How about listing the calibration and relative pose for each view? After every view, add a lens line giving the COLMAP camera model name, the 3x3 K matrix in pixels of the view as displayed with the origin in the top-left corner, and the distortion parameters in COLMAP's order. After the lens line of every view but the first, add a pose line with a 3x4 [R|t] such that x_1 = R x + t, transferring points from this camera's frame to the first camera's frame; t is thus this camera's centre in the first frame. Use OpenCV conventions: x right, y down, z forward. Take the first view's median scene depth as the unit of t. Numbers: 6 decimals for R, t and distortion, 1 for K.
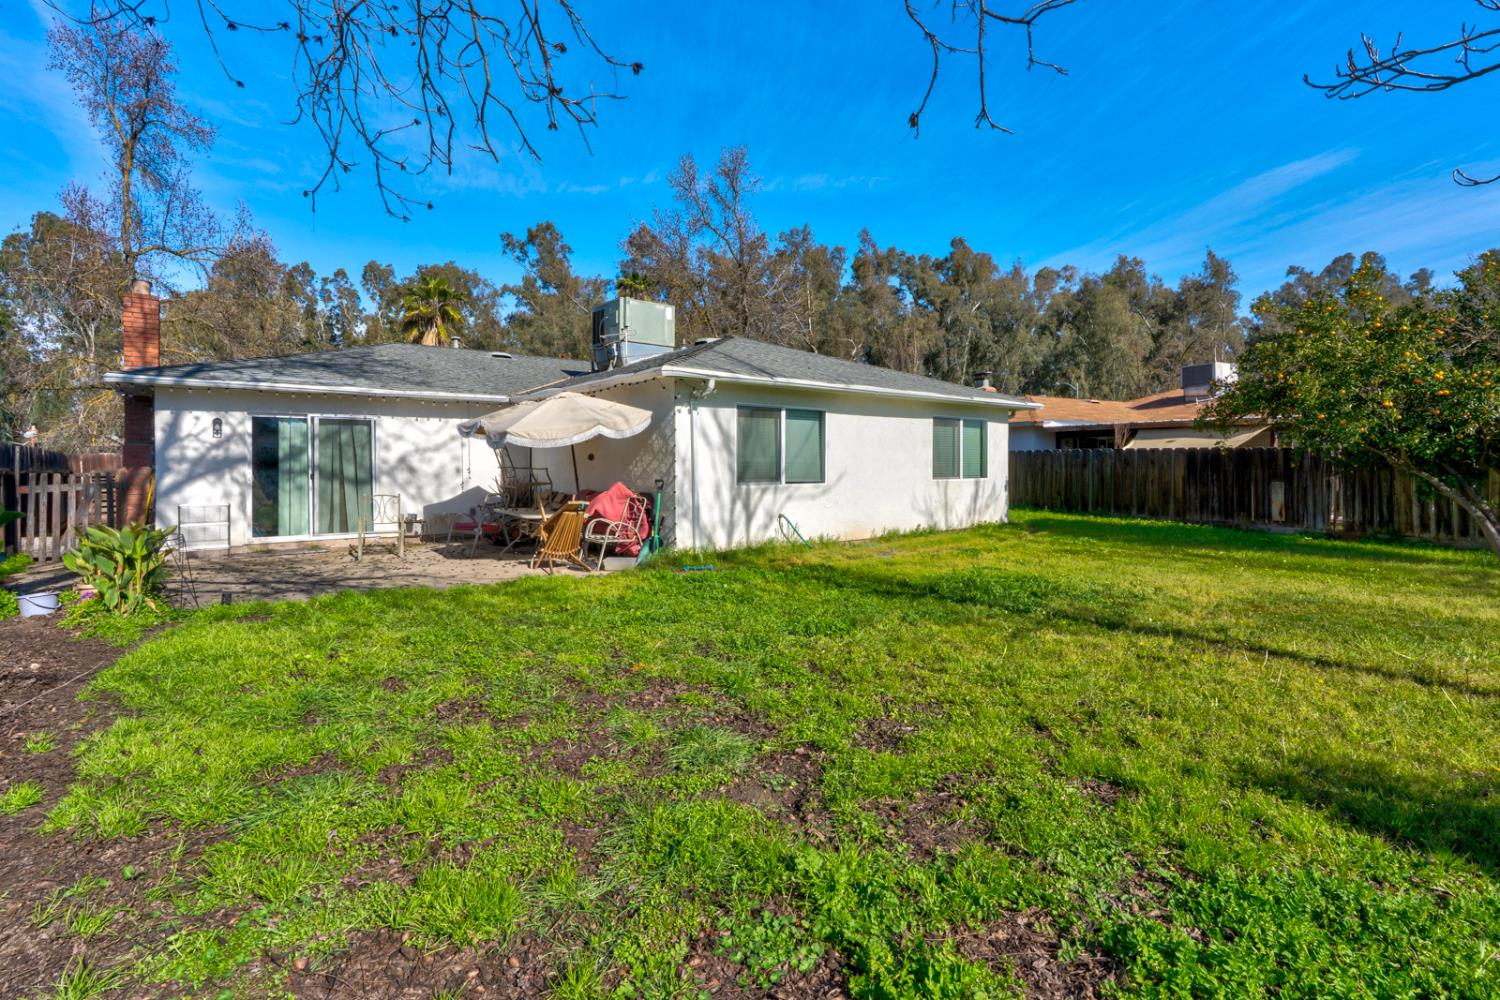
lens RADIAL K [[683.1, 0, 748.7], [0, 683.1, 477.9], [0, 0, 1]] dist [-0.000167, 0.000575]
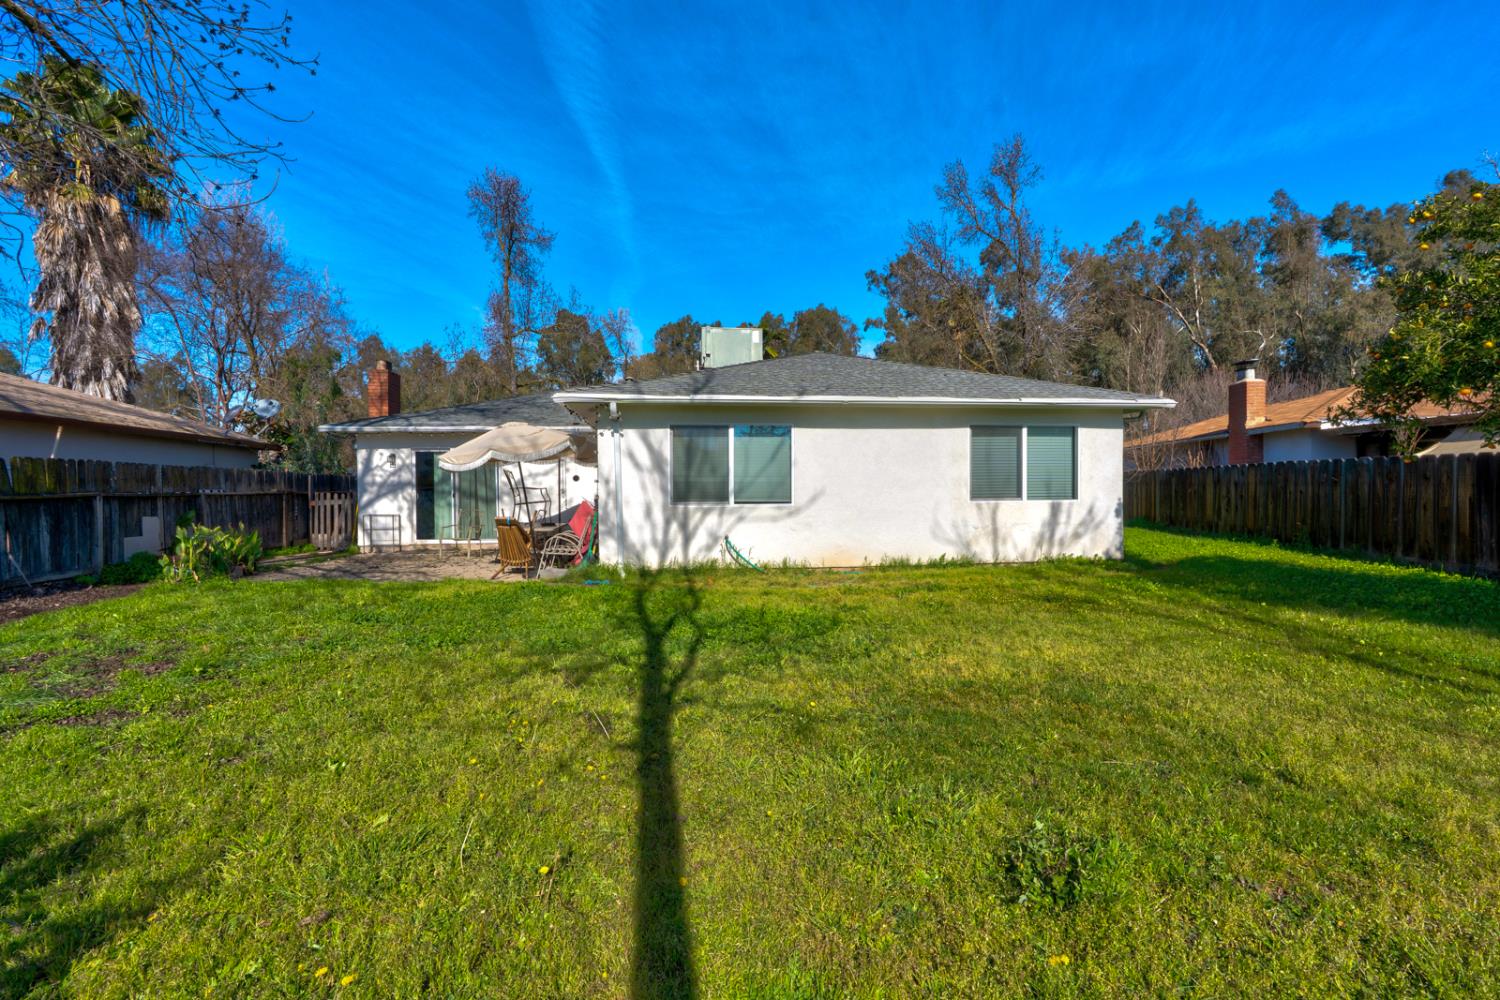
lens RADIAL K [[653.3, 0, 747.1], [0, 653.3, 515.5], [0, 0, 1]] dist [-0.001621, 0.000224]
pose [[0.861564, 0.017771, -0.507338, 0.521173], [-0.003848, 0.999587, 0.028479, -0.002055], [0.507634, -0.022584, 0.861277, 0.209529]]
